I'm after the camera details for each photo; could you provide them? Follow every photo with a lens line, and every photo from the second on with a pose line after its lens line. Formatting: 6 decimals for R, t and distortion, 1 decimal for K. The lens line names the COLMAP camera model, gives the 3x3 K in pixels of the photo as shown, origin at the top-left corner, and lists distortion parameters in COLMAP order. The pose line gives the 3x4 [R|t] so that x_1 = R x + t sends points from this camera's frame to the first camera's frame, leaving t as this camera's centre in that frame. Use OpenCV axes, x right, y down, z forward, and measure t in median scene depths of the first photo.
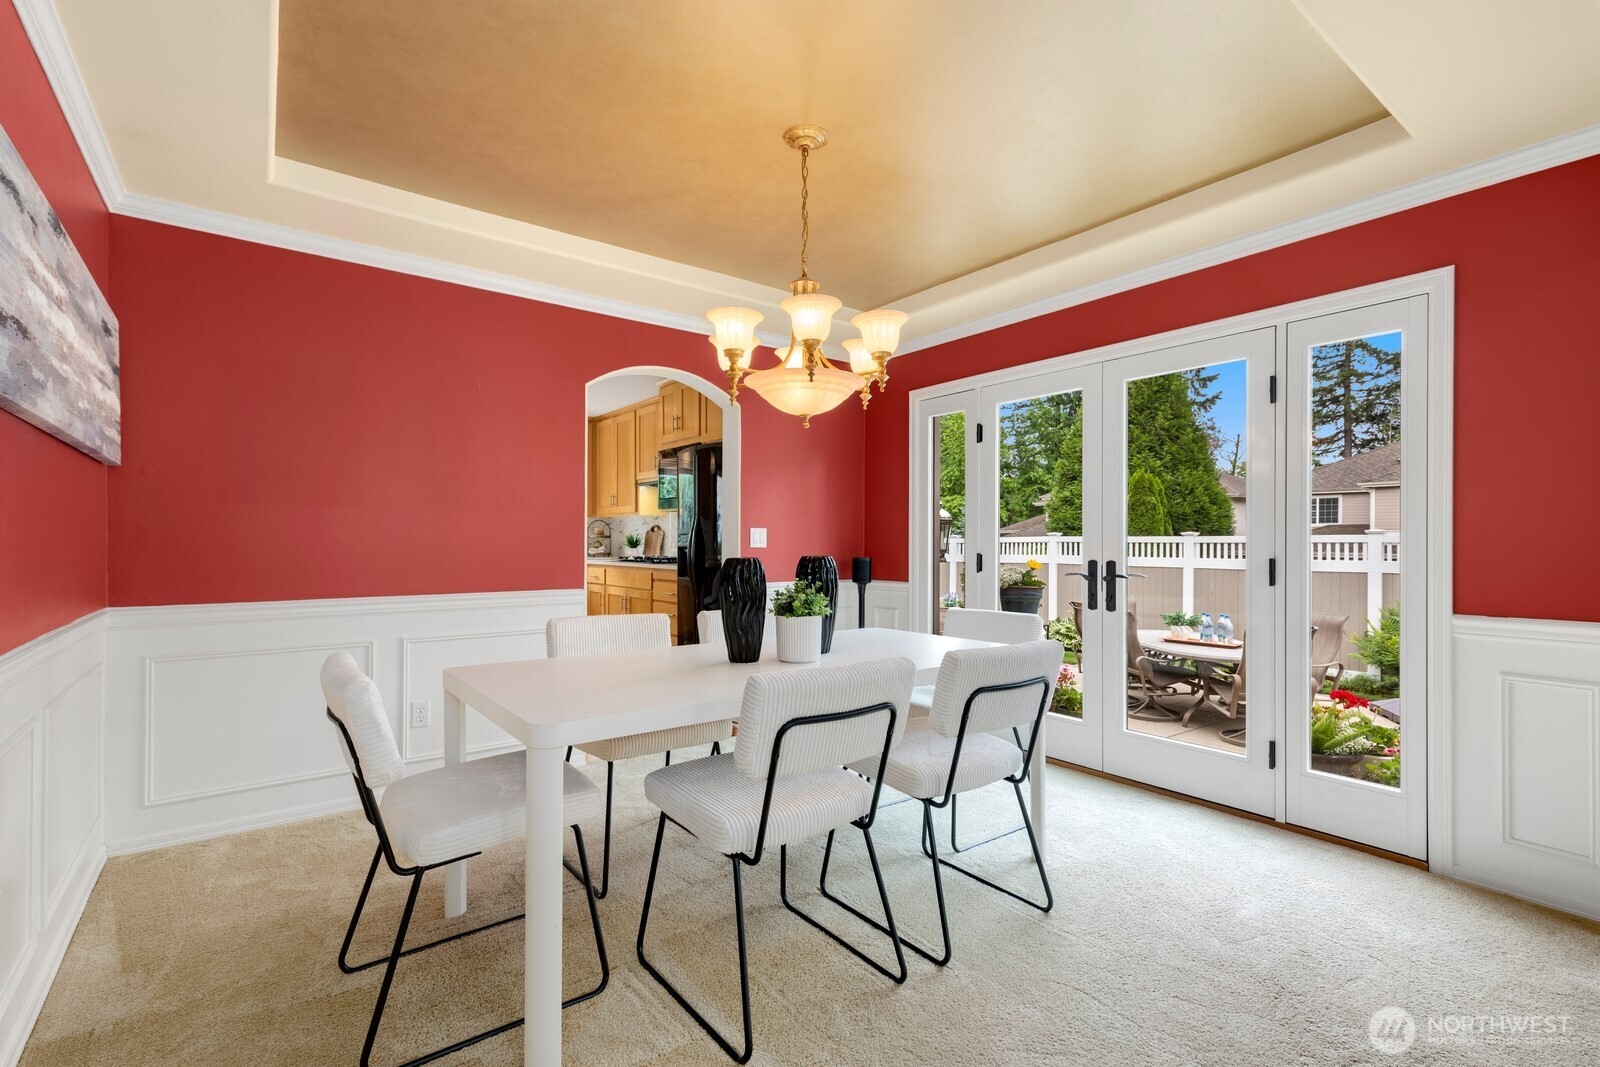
lens RADIAL K [[719.6, 0, 803.7], [0, 719.6, 531.8], [0, 0, 1]] dist [0.006545, -0.000033]
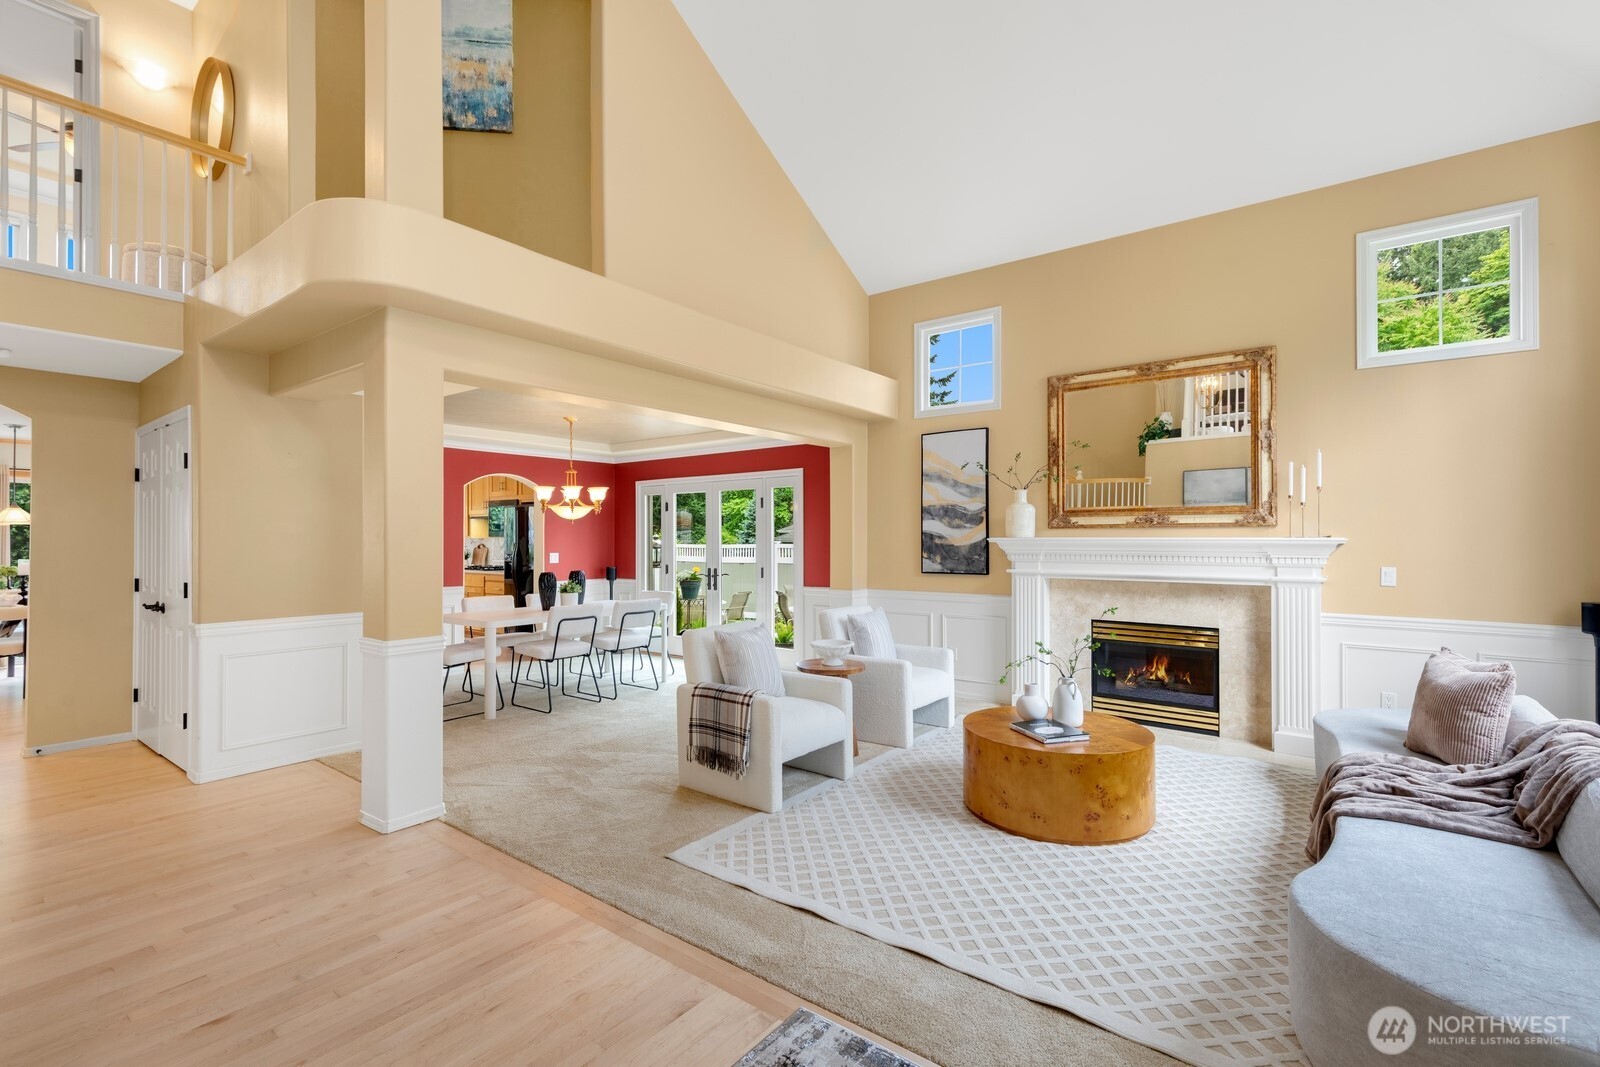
lens RADIAL K [[719.6, 0, 803.7], [0, 719.6, 531.8], [0, 0, 1]] dist [0.006545, -0.000033]
pose [[0.964243, -0.003803, 0.264993, 0.088787], [0.002056, 0.999974, 0.006871, -0.091942], [-0.265012, -0.006081, 0.964226, -1.296365]]
